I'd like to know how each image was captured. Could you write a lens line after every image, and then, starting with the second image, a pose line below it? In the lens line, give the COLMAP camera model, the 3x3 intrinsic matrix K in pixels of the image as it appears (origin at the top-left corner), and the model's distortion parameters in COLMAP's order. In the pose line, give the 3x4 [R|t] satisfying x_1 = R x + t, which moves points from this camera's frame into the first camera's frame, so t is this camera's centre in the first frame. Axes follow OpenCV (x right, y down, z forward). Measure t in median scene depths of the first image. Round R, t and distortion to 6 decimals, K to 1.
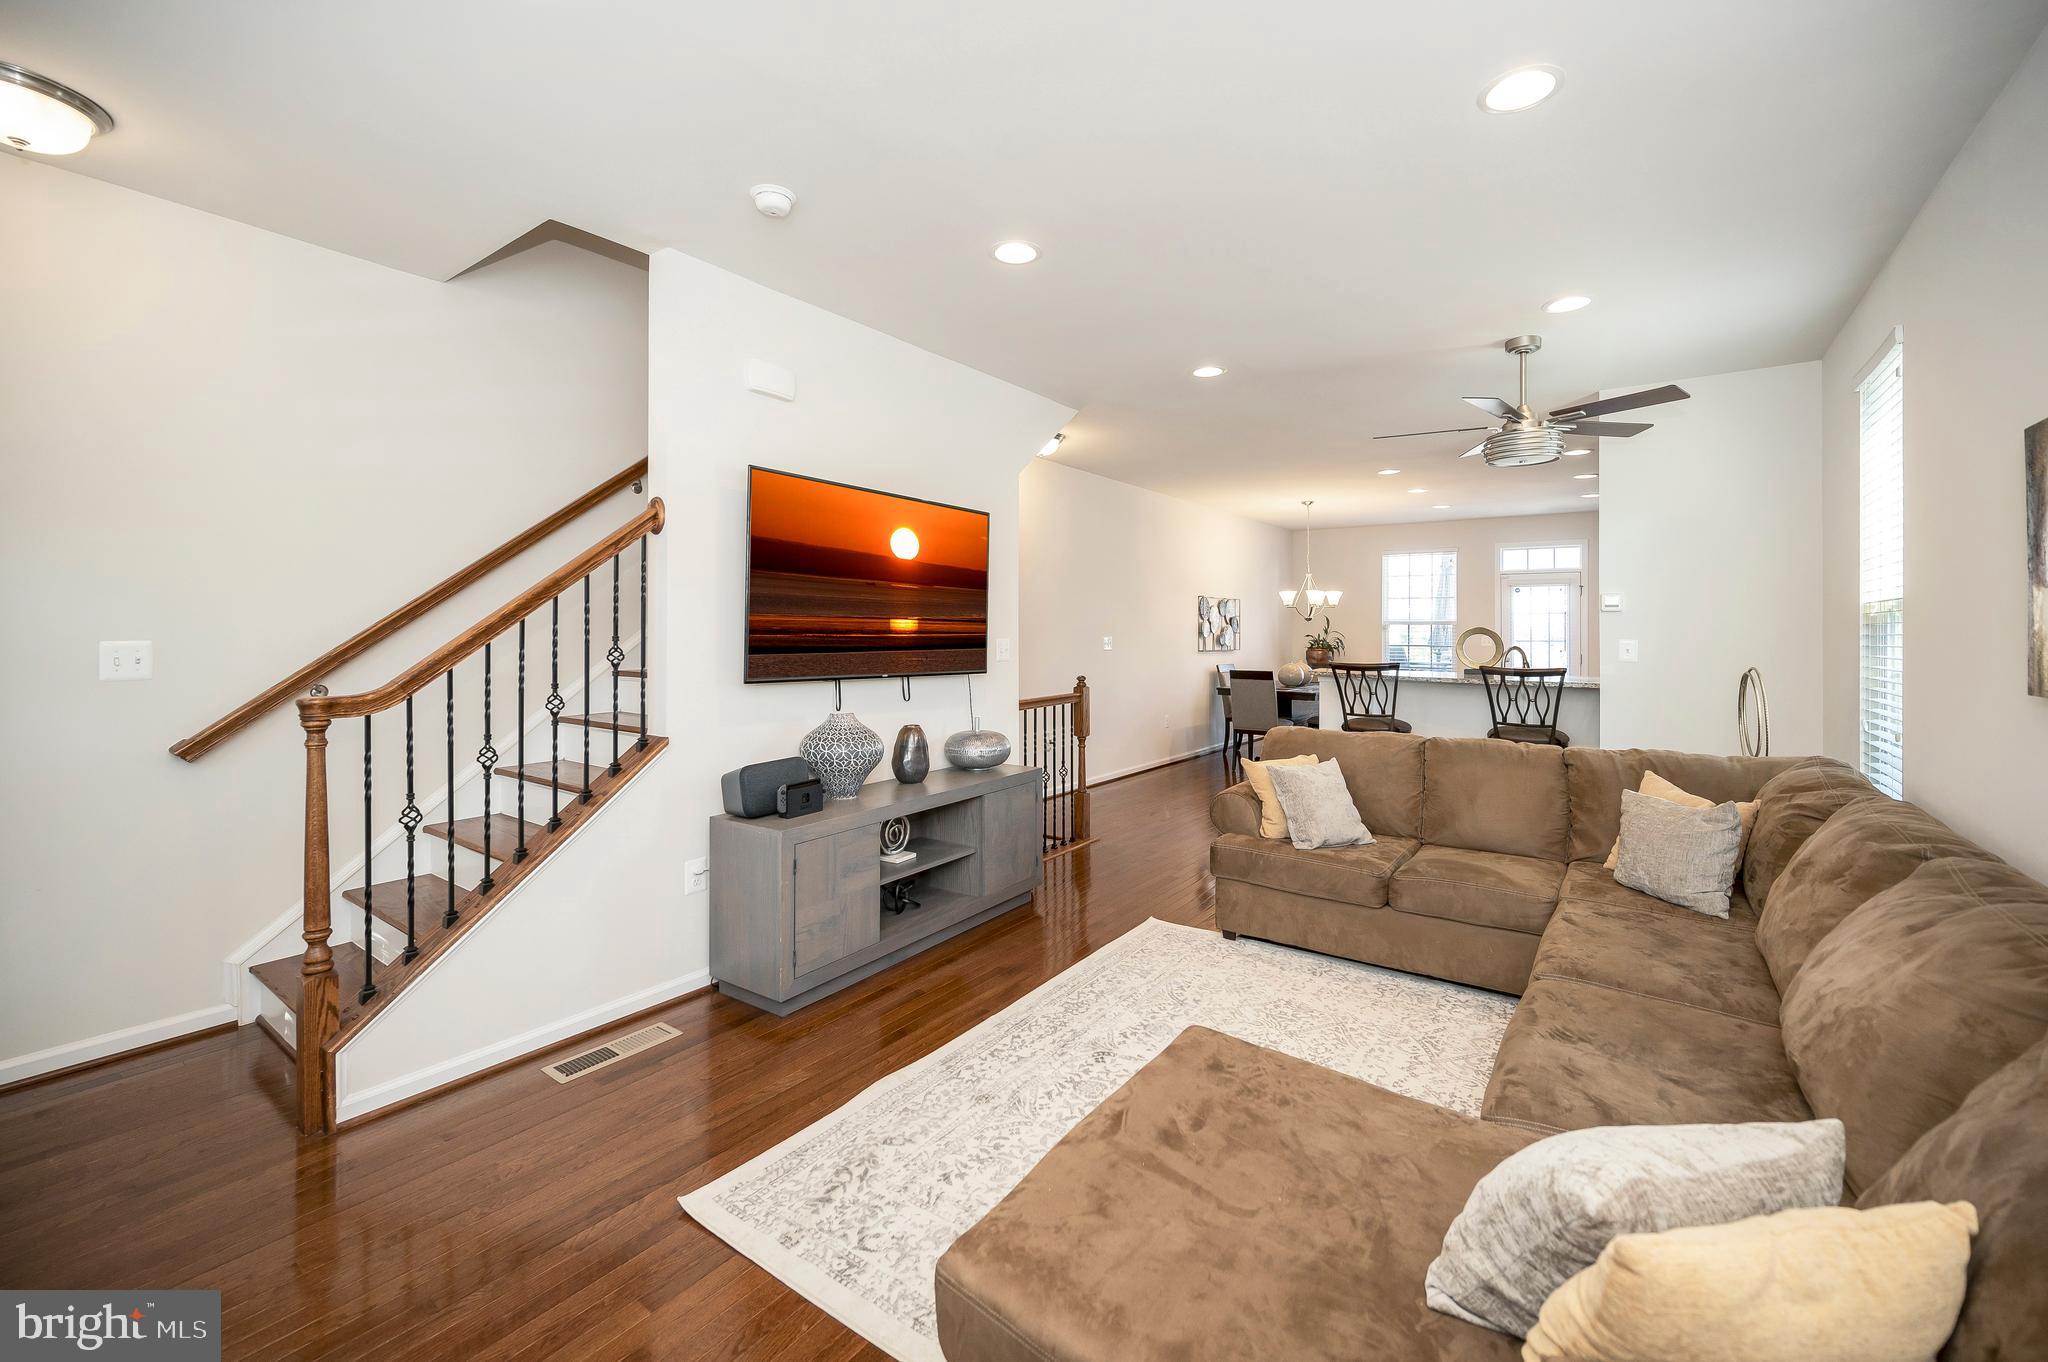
lens RADIAL K [[830.3, 0, 1049.5], [0, 830.3, 627.0], [0, 0, 1]] dist [0.000973, 0.000081]
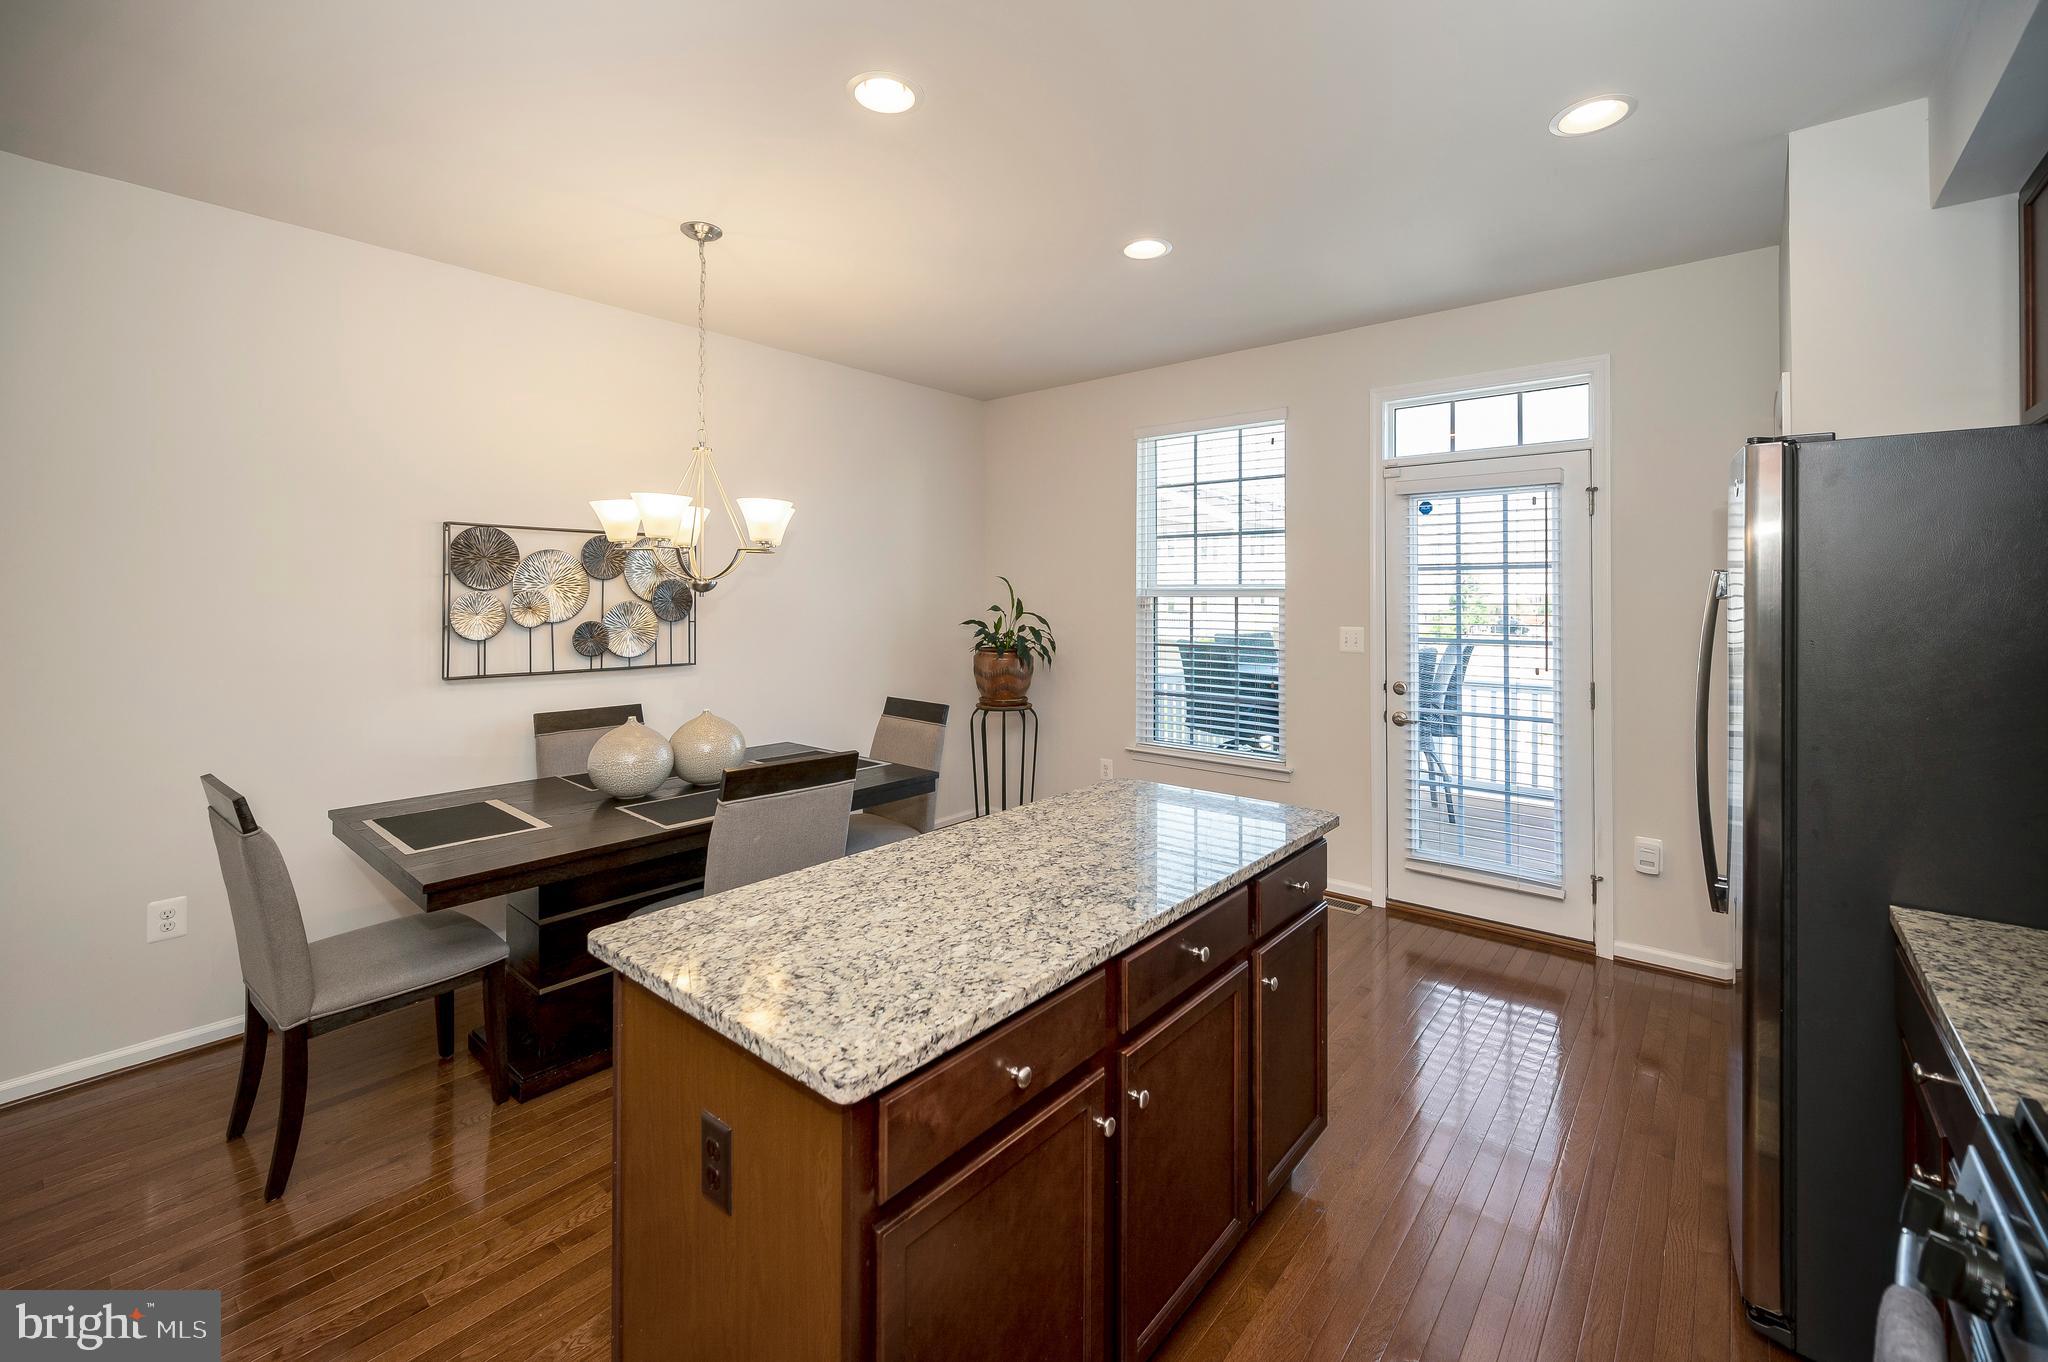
lens RADIAL K [[864.8, 0, 1024.1], [0, 864.8, 585.9], [0, 0, 1]] dist [-0.001079, 0.000016]
pose [[0.996884, -0.003027, -0.078824, 1.102755], [0.002623, 0.999983, -0.005220, -0.018741], [0.078839, 0.004997, 0.996875, 1.582322]]
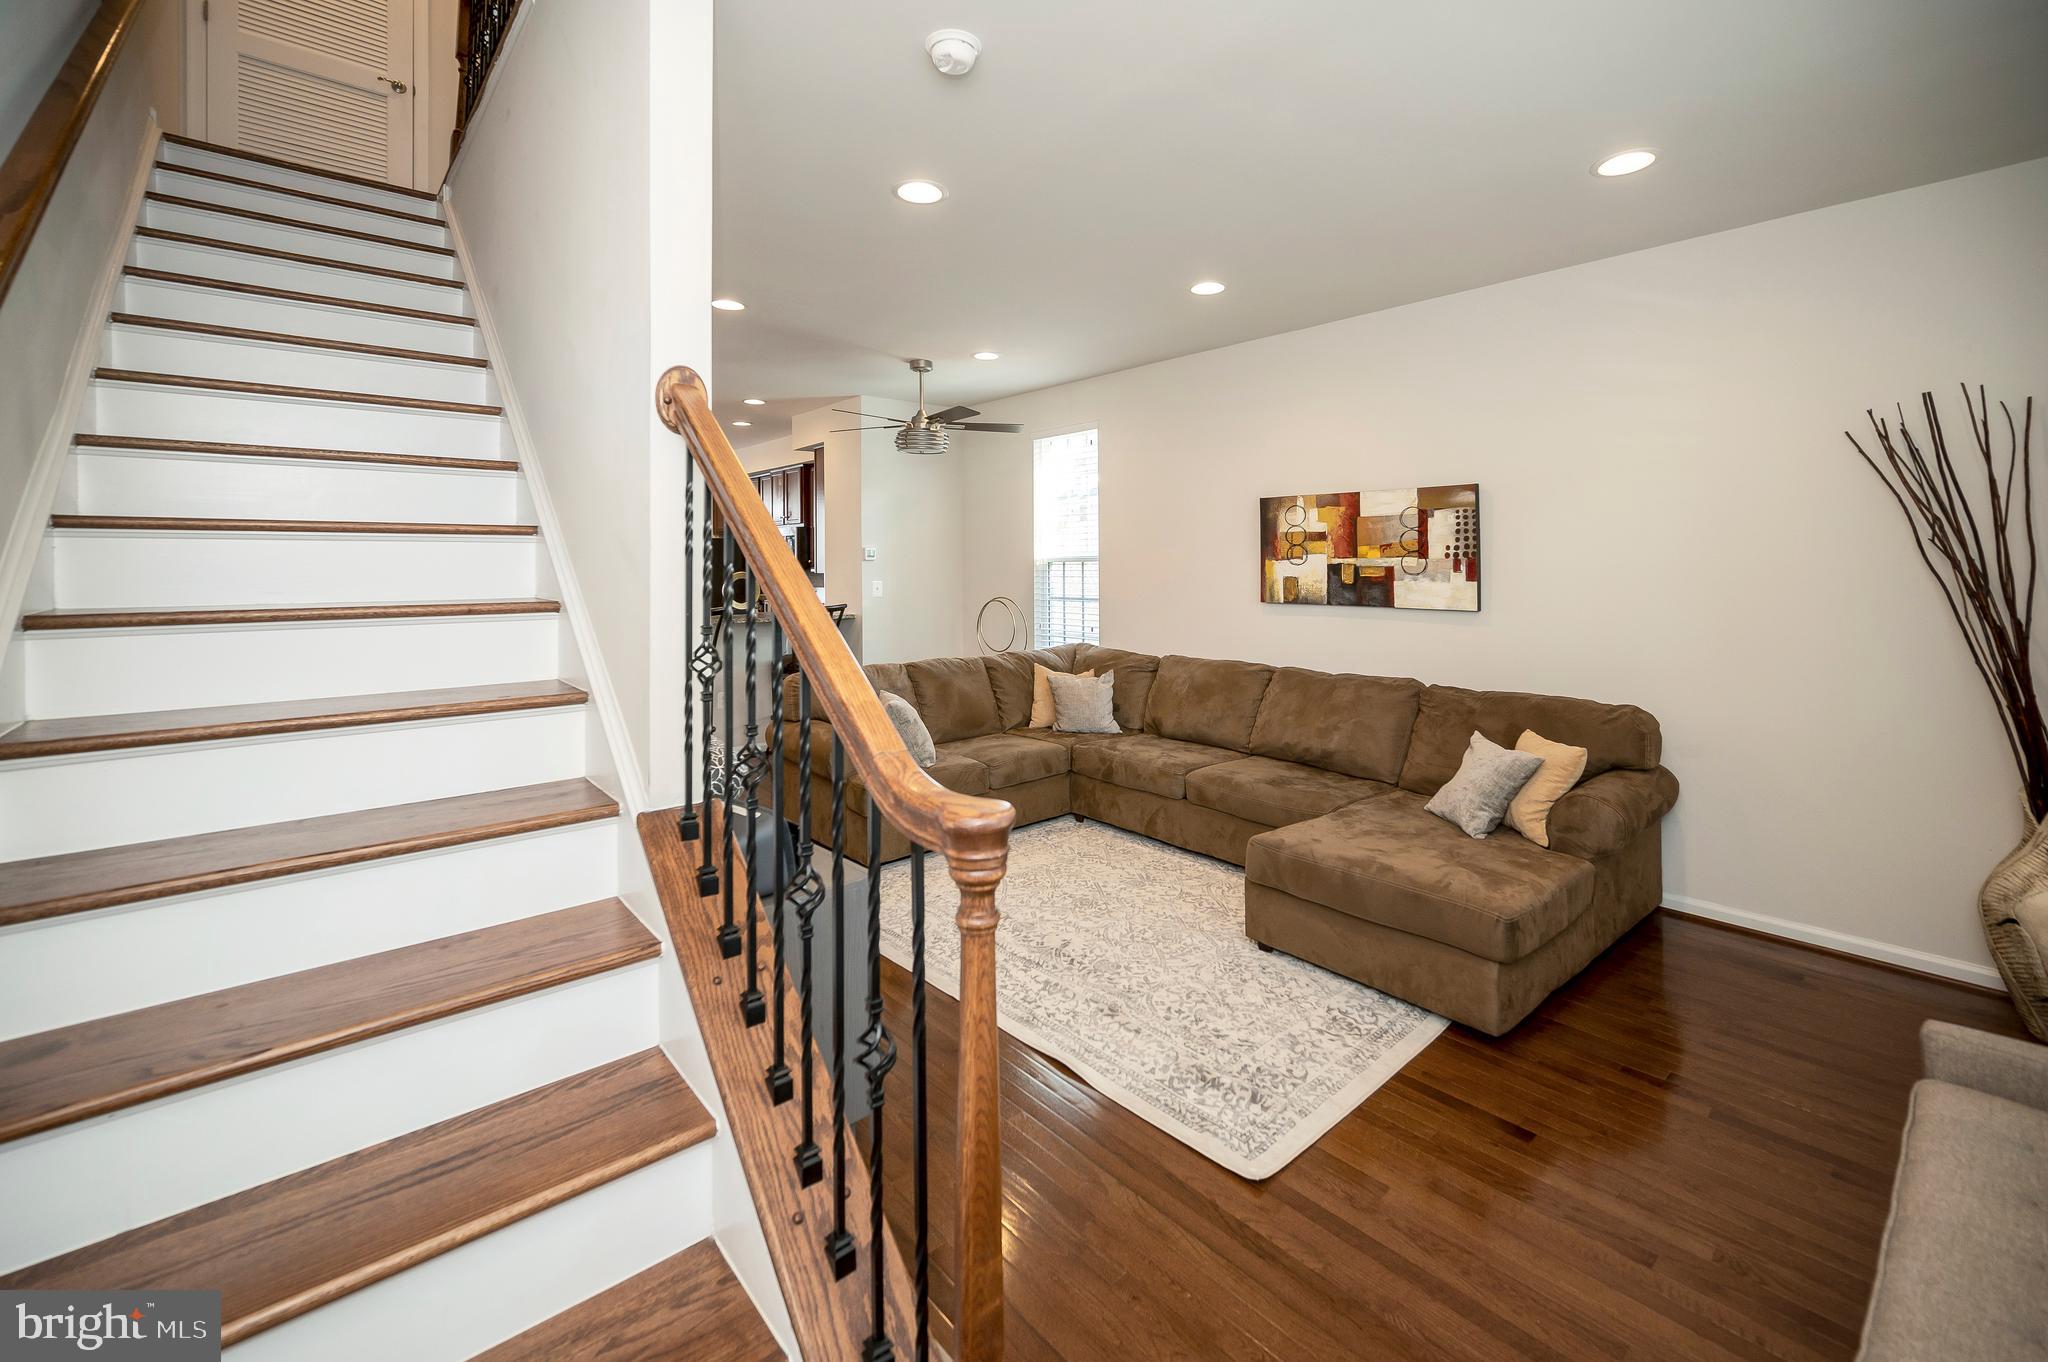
lens RADIAL K [[855.7, 0, 1022.8], [0, 855.7, 553.2], [0, 0, 1]] dist [0.000923, 0.000022]
pose [[0.245802, 0.011662, 0.969250, -0.768458], [-0.001896, 0.999931, -0.011550, -0.019056], [-0.969318, 0.001002, 0.245807, 0.521887]]
